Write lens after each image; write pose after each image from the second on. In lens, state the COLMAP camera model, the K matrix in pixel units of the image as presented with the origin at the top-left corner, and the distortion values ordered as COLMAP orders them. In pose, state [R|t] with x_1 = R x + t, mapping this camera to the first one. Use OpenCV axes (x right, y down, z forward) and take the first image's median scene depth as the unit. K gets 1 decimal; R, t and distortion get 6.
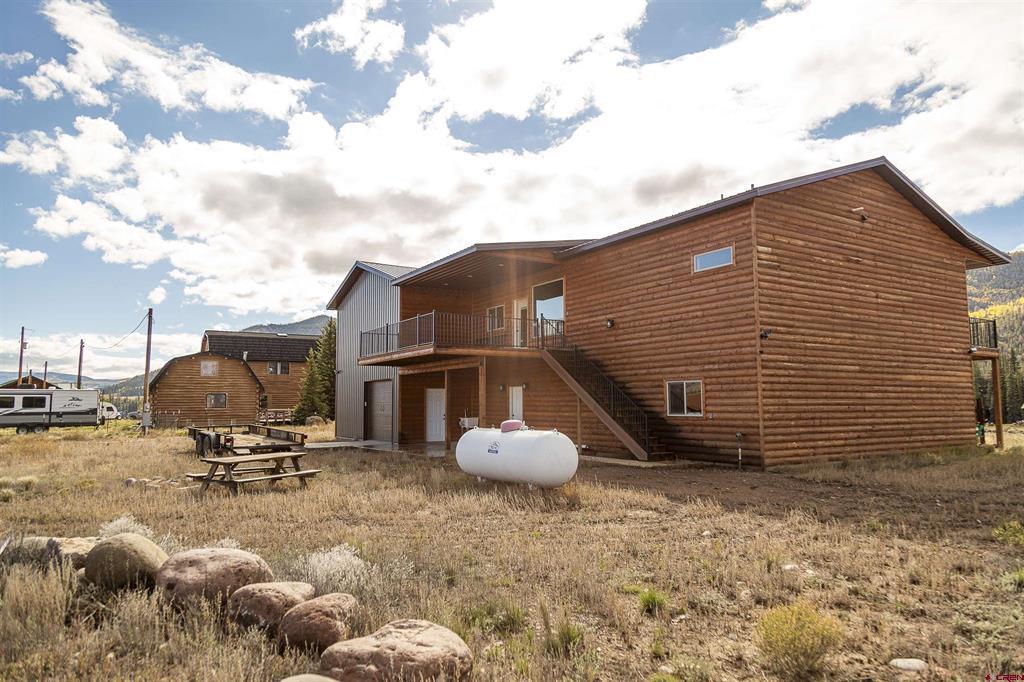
lens RADIAL K [[686.0, 0, 510.8], [0, 686.0, 345.0], [0, 0, 1]] dist [0.007345, -0.001115]
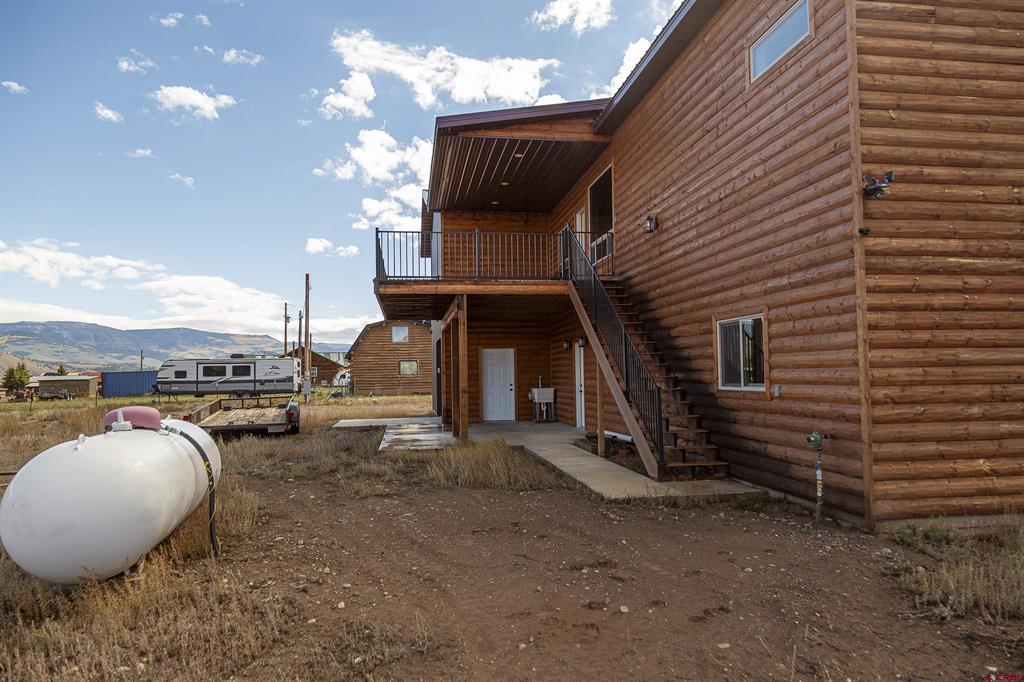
lens RADIAL K [[686.0, 0, 510.8], [0, 686.0, 345.0], [0, 0, 1]] dist [0.007345, -0.001115]
pose [[0.914593, -0.023889, -0.403669, 0.326181], [0.044304, 0.998164, 0.041308, 0.048262], [0.401941, -0.055664, 0.913972, 0.535176]]
